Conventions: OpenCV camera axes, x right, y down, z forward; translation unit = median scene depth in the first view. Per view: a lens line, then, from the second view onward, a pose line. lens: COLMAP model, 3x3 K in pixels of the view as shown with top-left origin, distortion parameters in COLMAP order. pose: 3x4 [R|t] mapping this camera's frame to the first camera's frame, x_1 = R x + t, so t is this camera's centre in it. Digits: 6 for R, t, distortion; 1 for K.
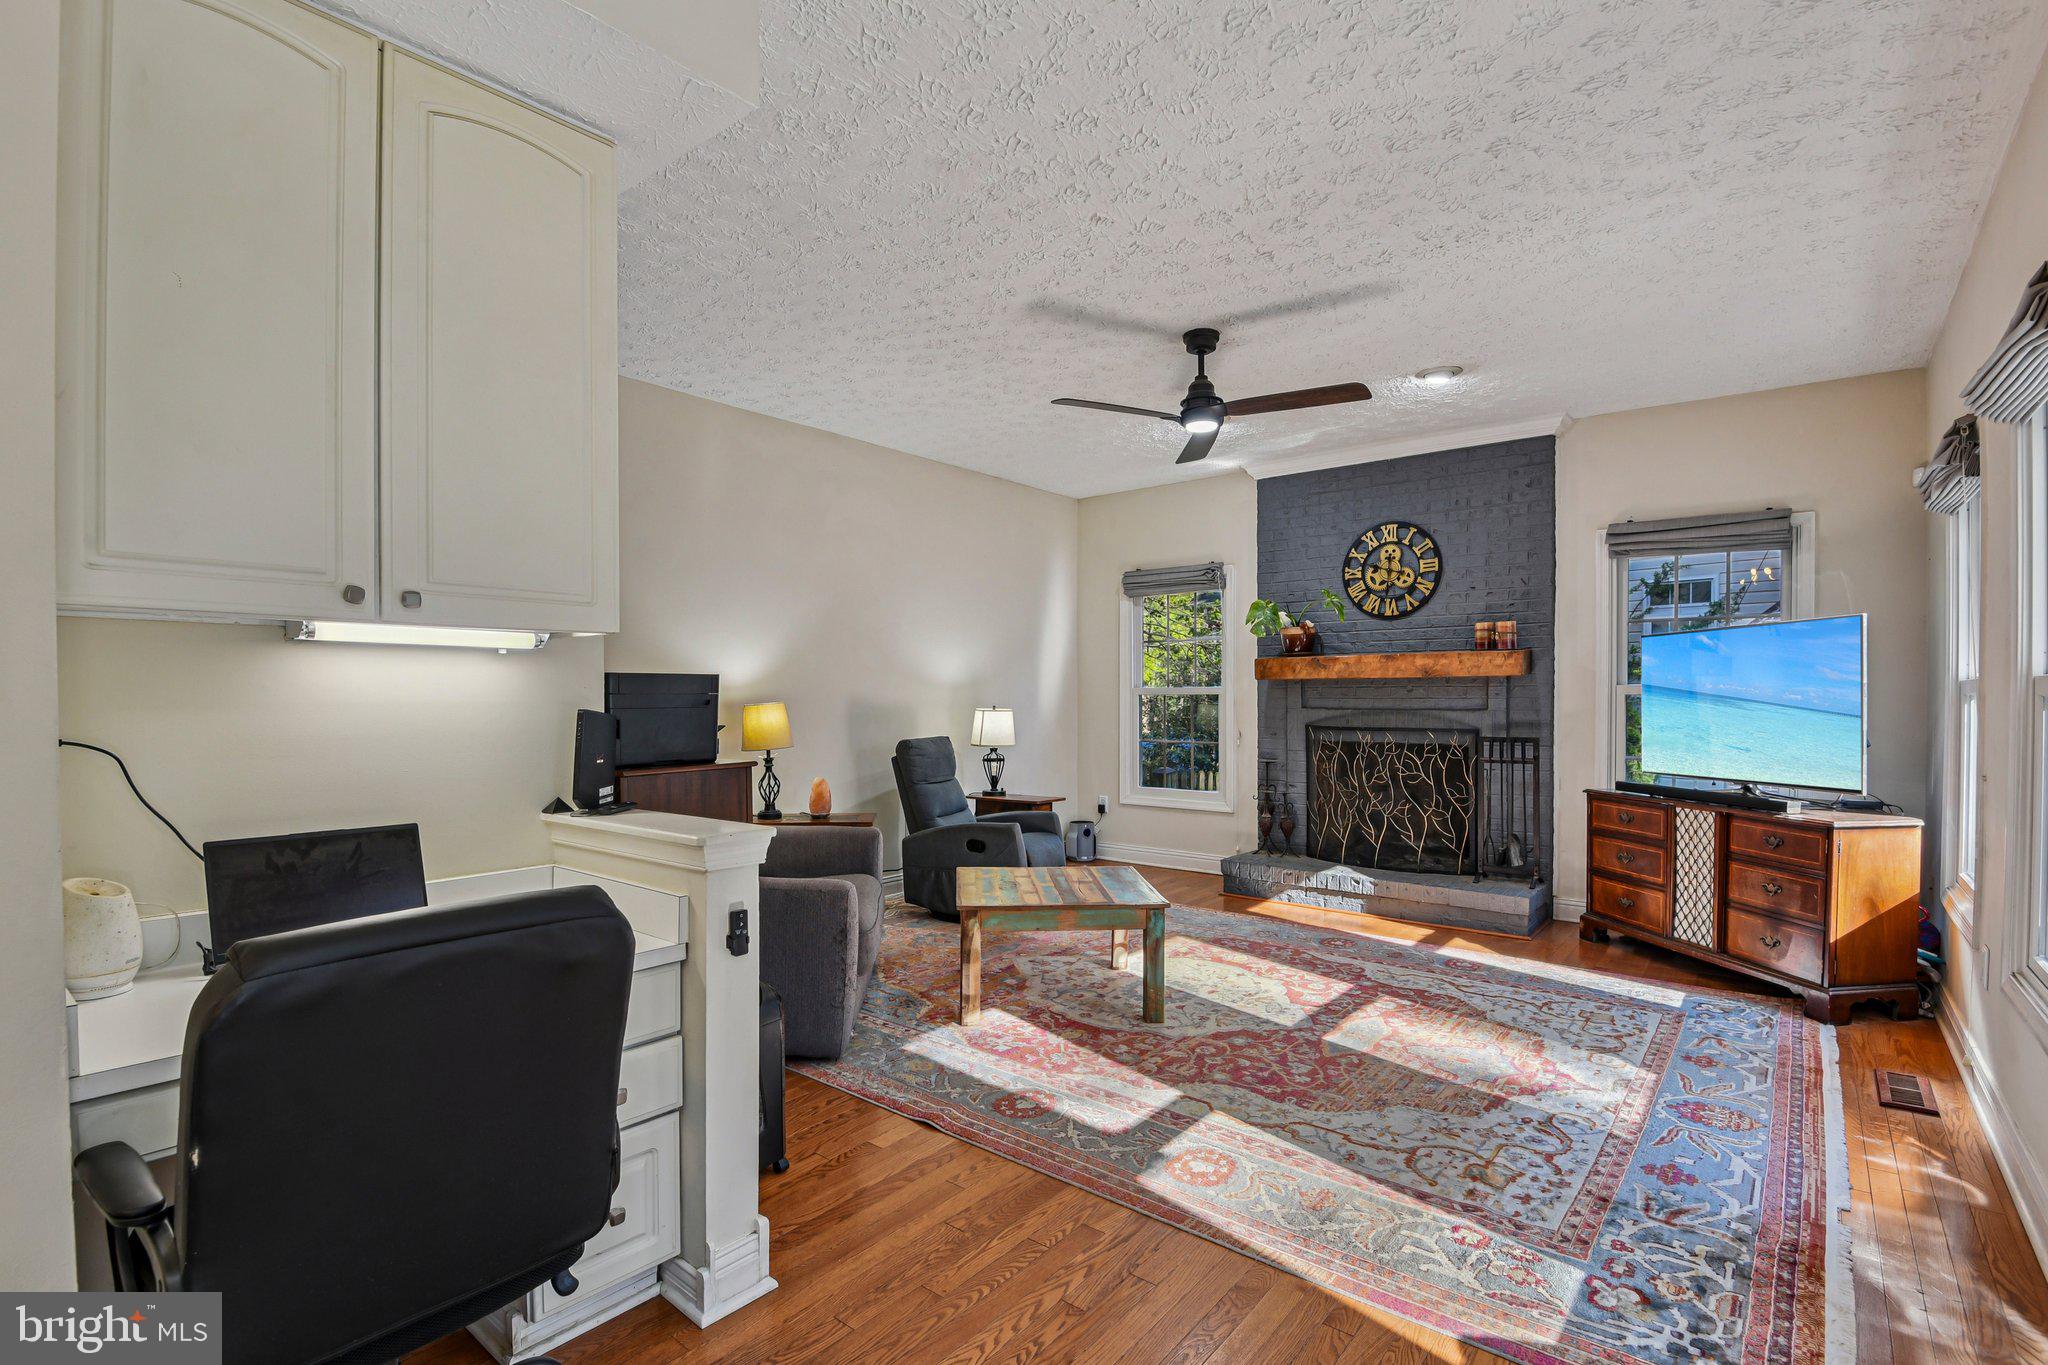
lens RADIAL K [[948.7, 0, 1014.6], [0, 948.7, 717.2], [0, 0, 1]] dist [-0.012239, -0.007878]
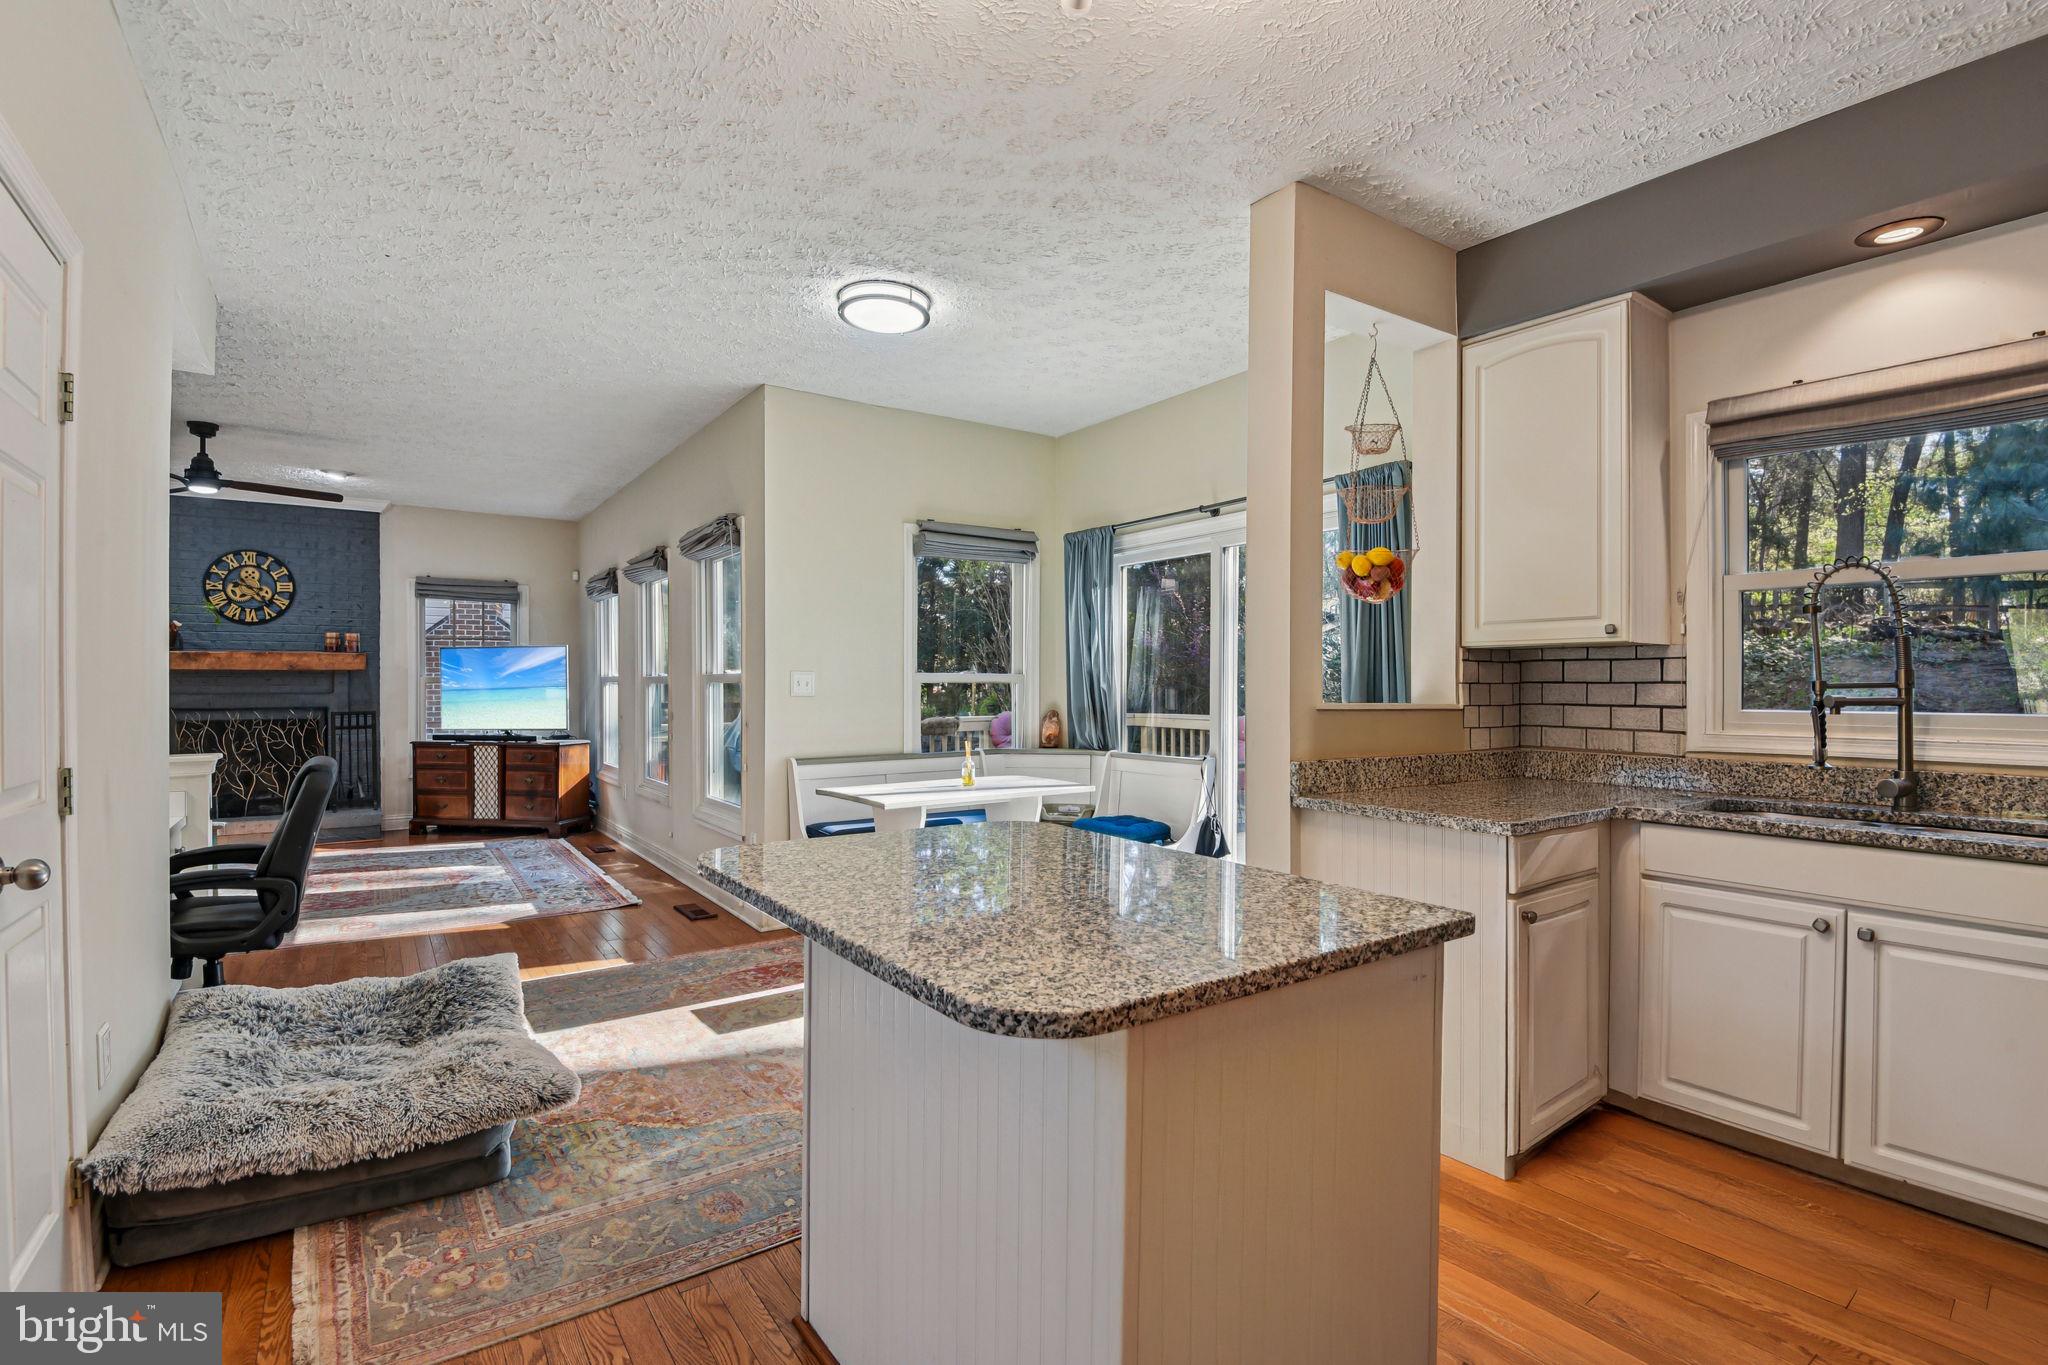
lens RADIAL K [[960.5, 0, 1014.9], [0, 960.5, 680.4], [0, 0, 1]] dist [-0.004874, -0.001511]
pose [[0.268746, 0.002401, 0.963208, -0.671863], [0.020024, 0.999767, -0.008079, 0.005634], [-0.963003, 0.021459, 0.268636, -0.416290]]
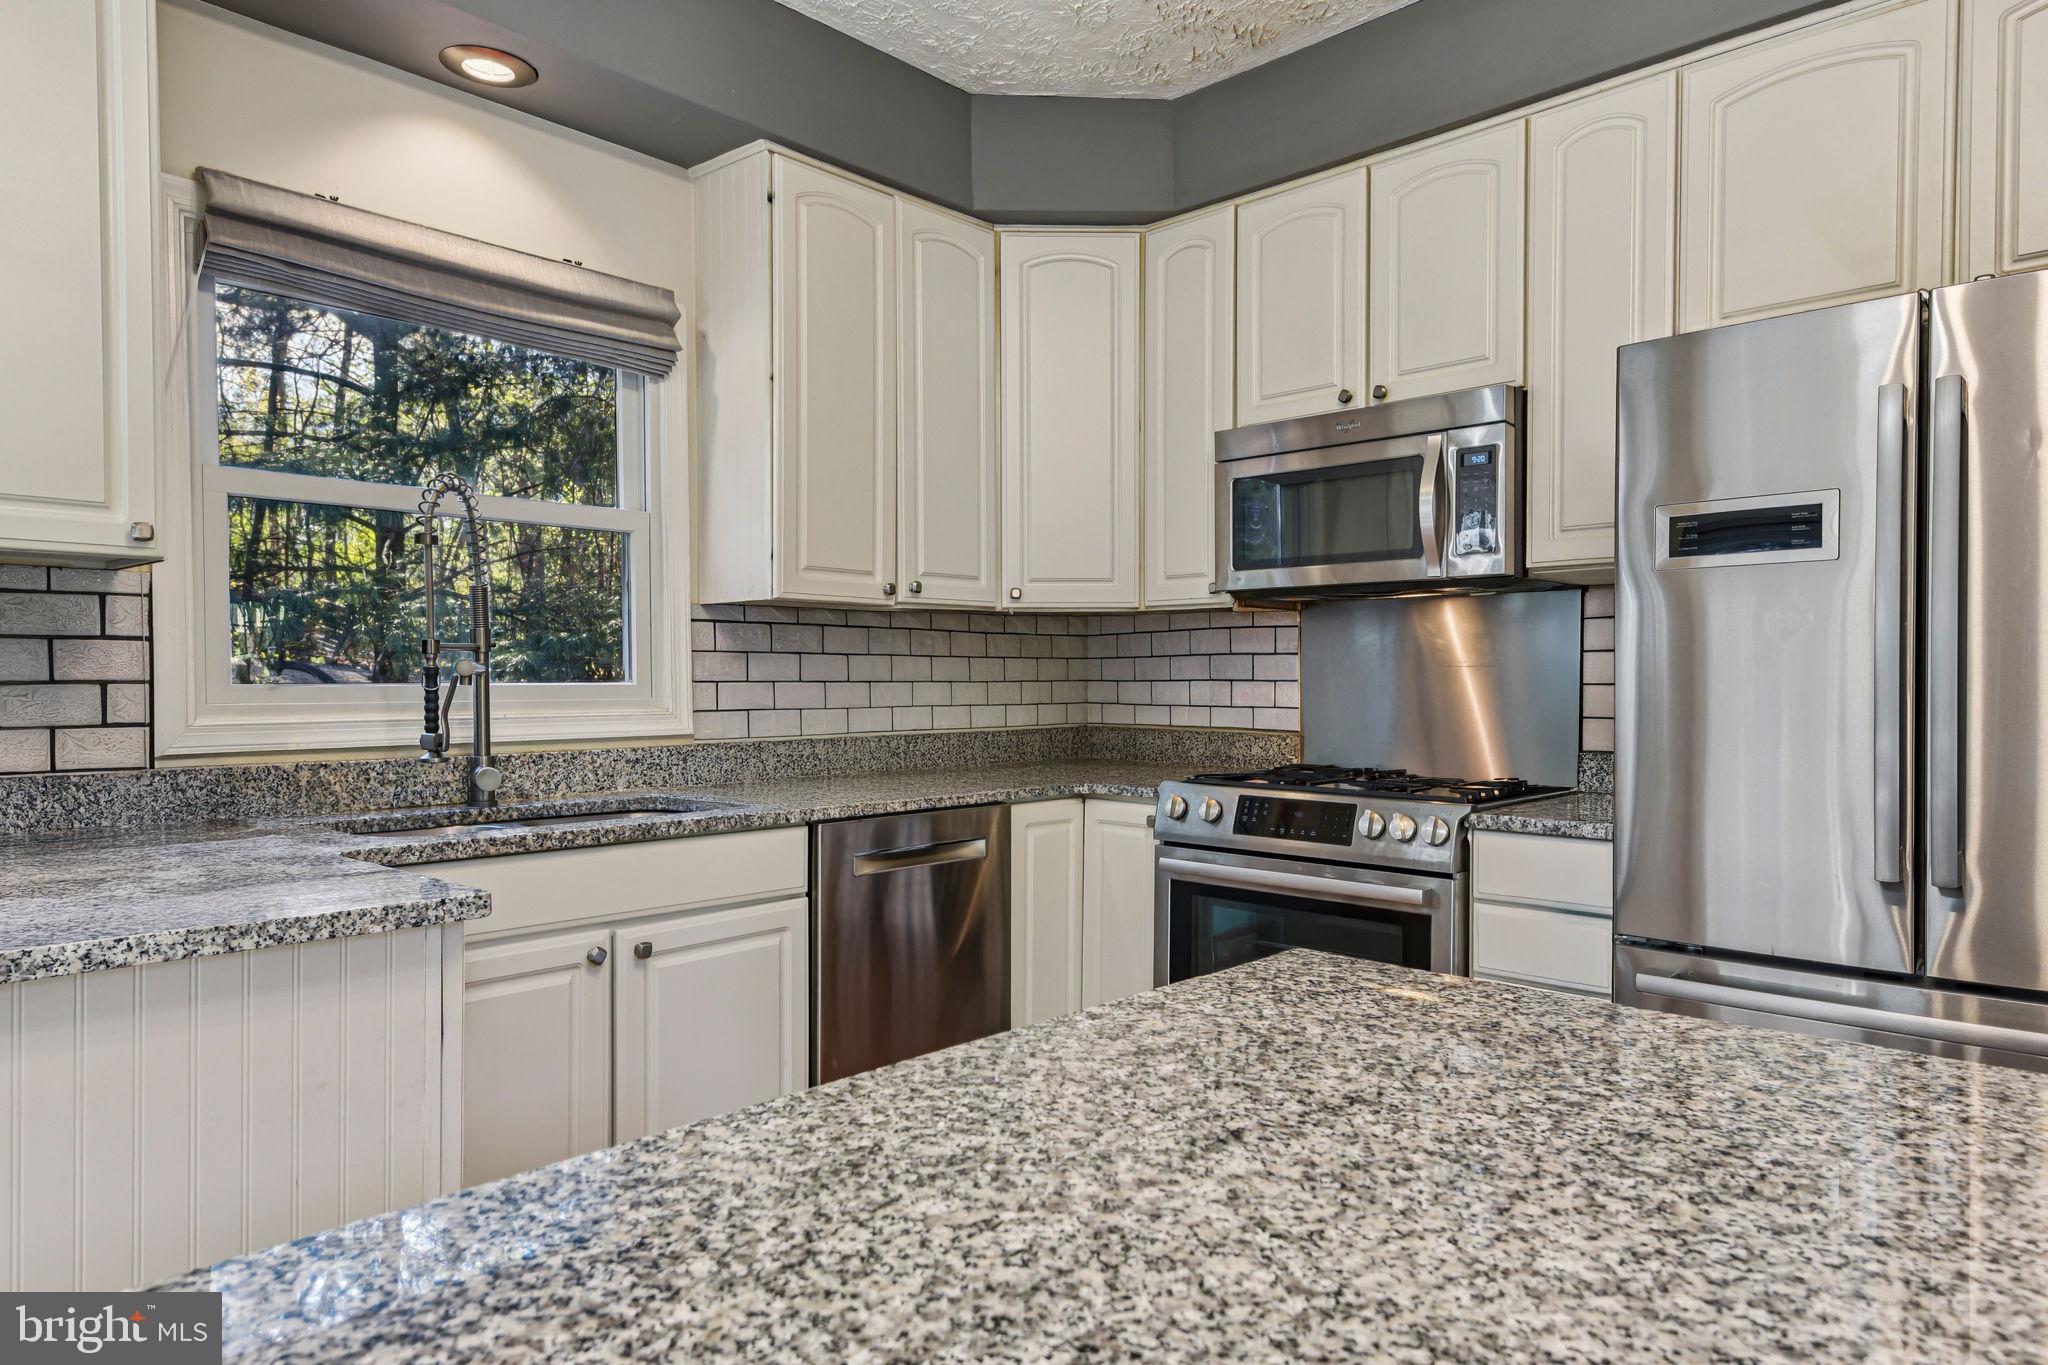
lens RADIAL K [[1267.0, 0, 1020.9], [0, 1267.0, 697.1], [0, 0, 1]] dist [0.044289, -0.005246]
pose [[-0.998698, -0.001033, 0.050999, -0.292863], [0.000611, 0.999481, 0.032208, 0.017455], [-0.051006, 0.032197, -0.998179, -0.199230]]
